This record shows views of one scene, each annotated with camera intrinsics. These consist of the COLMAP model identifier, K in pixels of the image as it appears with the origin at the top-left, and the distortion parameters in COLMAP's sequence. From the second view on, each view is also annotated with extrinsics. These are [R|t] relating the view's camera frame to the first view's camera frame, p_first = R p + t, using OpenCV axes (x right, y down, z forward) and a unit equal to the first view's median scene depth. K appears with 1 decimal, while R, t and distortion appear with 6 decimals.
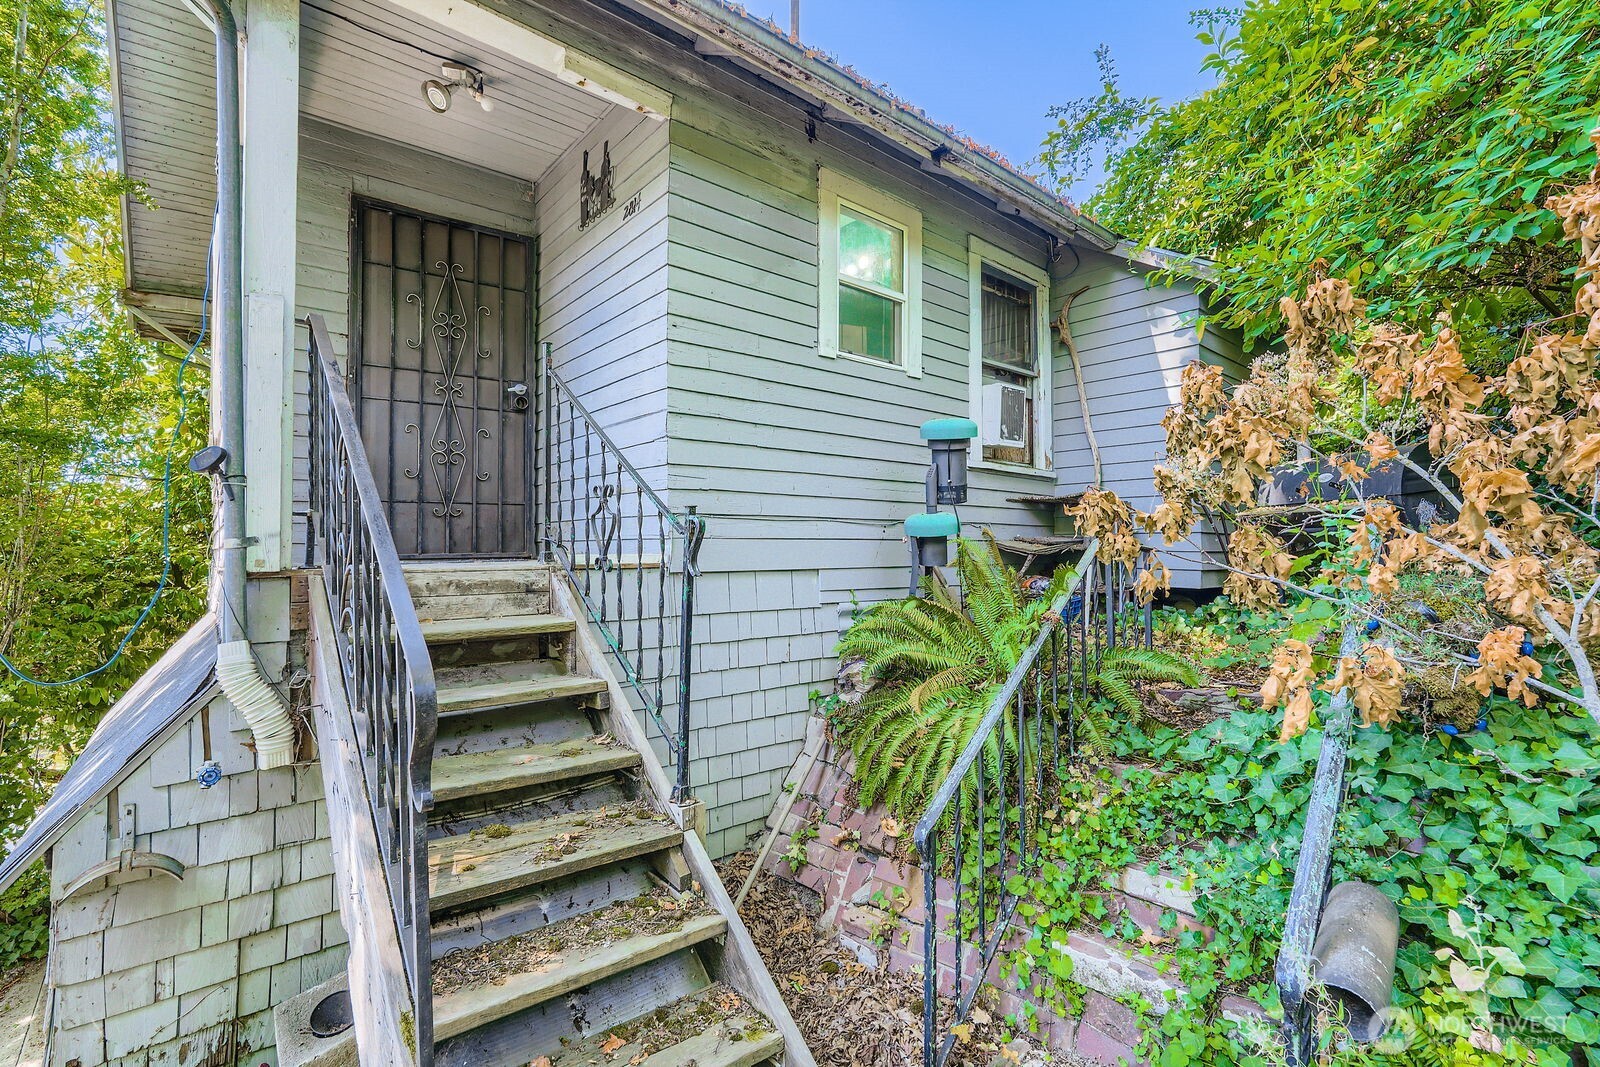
lens RADIAL K [[717.2, 0, 802.8], [0, 717.2, 531.1], [0, 0, 1]] dist [-0.004901, 0.001330]
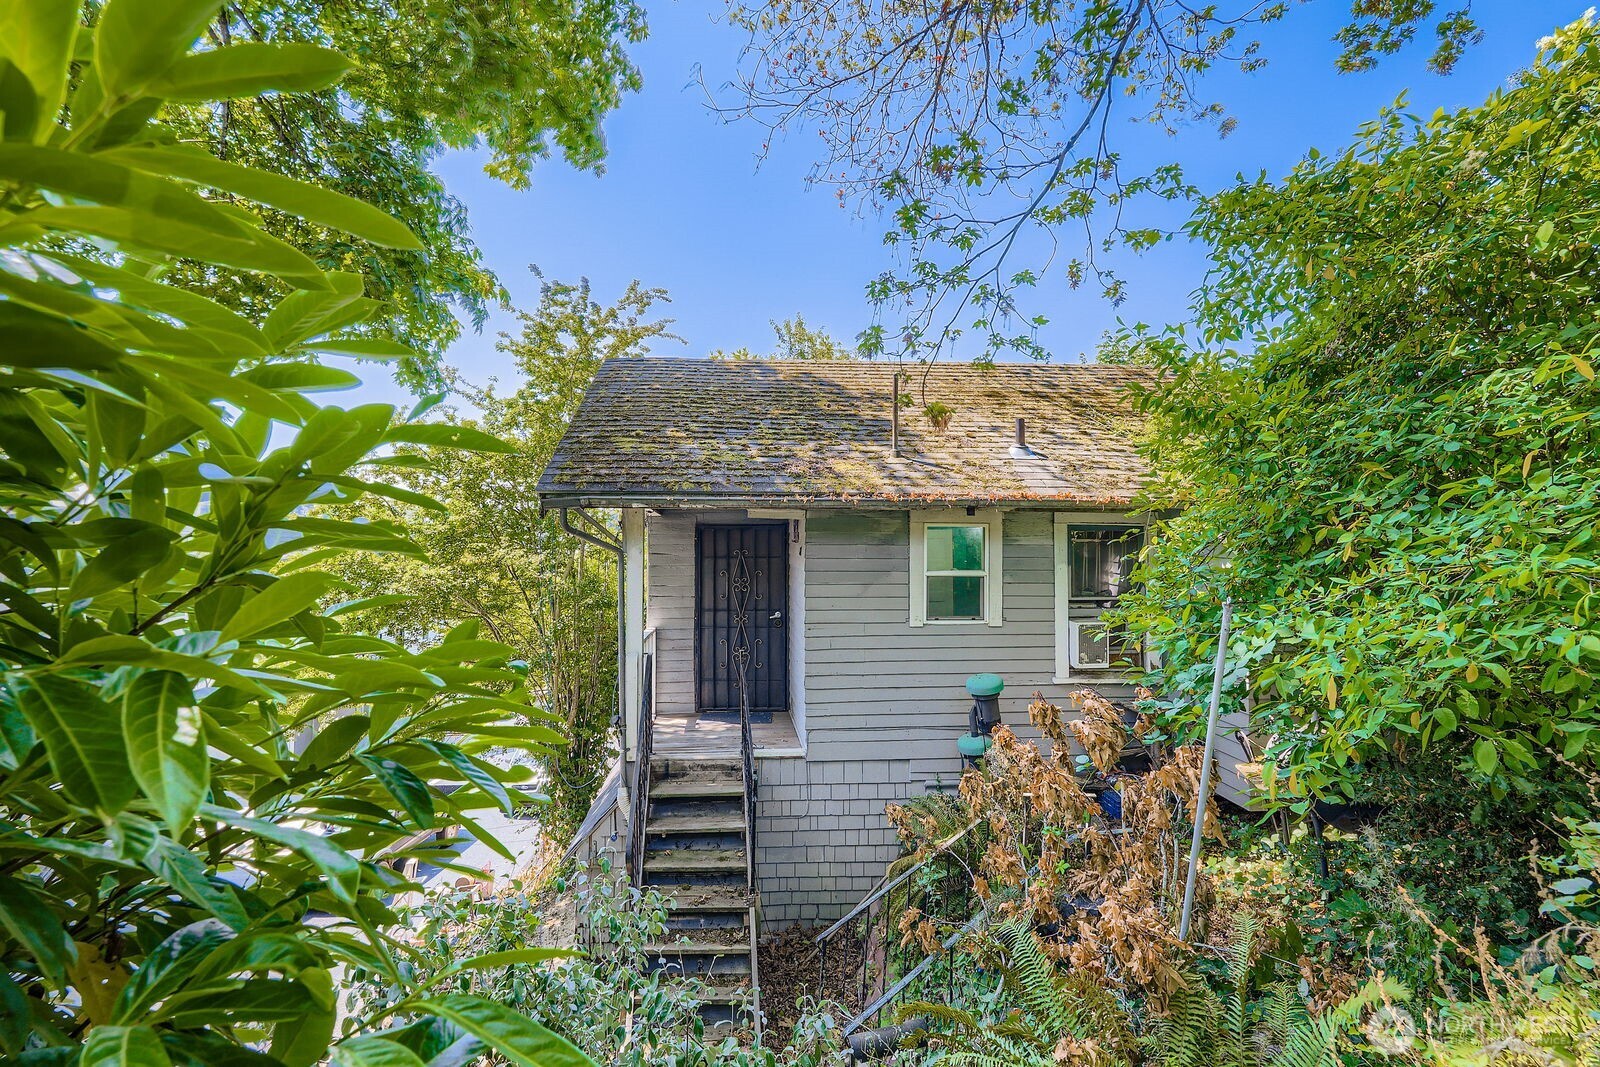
lens RADIAL K [[743.1, 0, 791.1], [0, 743.1, 535.9], [0, 0, 1]] dist [-0.005759, -0.000113]
pose [[0.817057, 0.001095, -0.576556, 0.814135], [0.009508, 0.999837, 0.015373, -0.506828], [0.576478, -0.018042, 0.816913, -0.548540]]
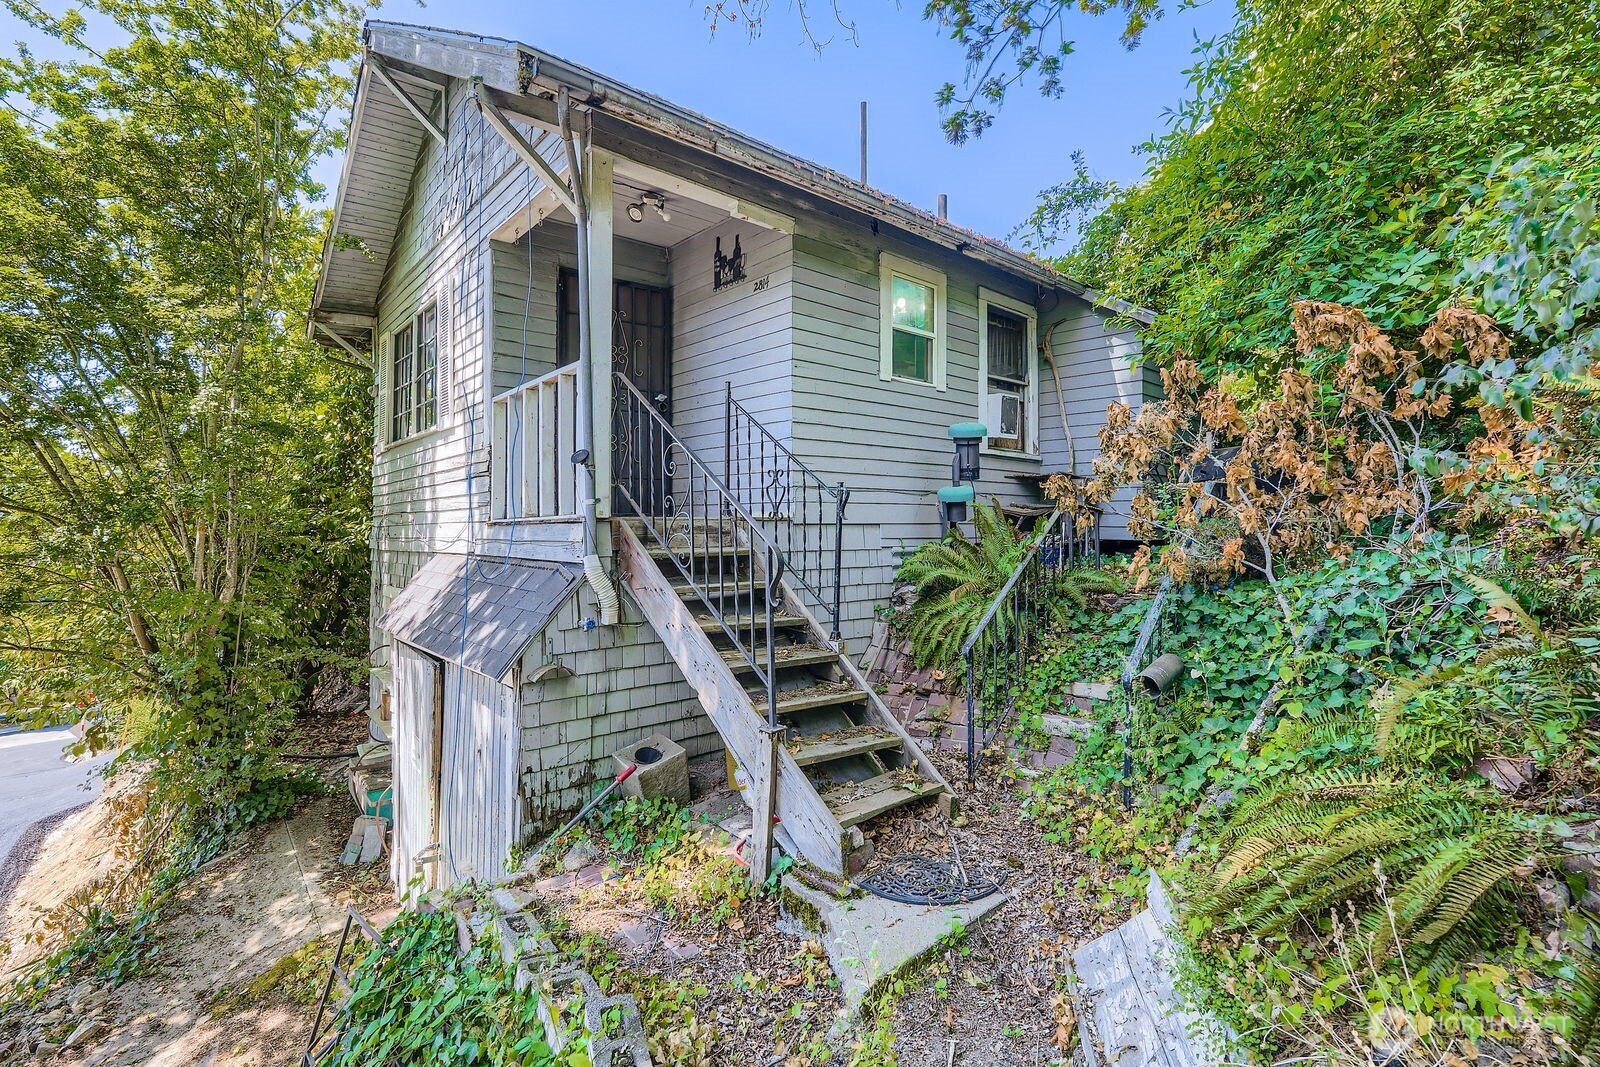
lens RADIAL K [[717.2, 0, 799.7], [0, 717.2, 504.9], [0, 0, 1]] dist [-0.004901, 0.001330]
pose [[0.999976, 0.002484, 0.006442, -0.161422], [-0.002496, 0.999995, 0.001911, 0.011936], [-0.006437, -0.001927, 0.999977, -0.509557]]
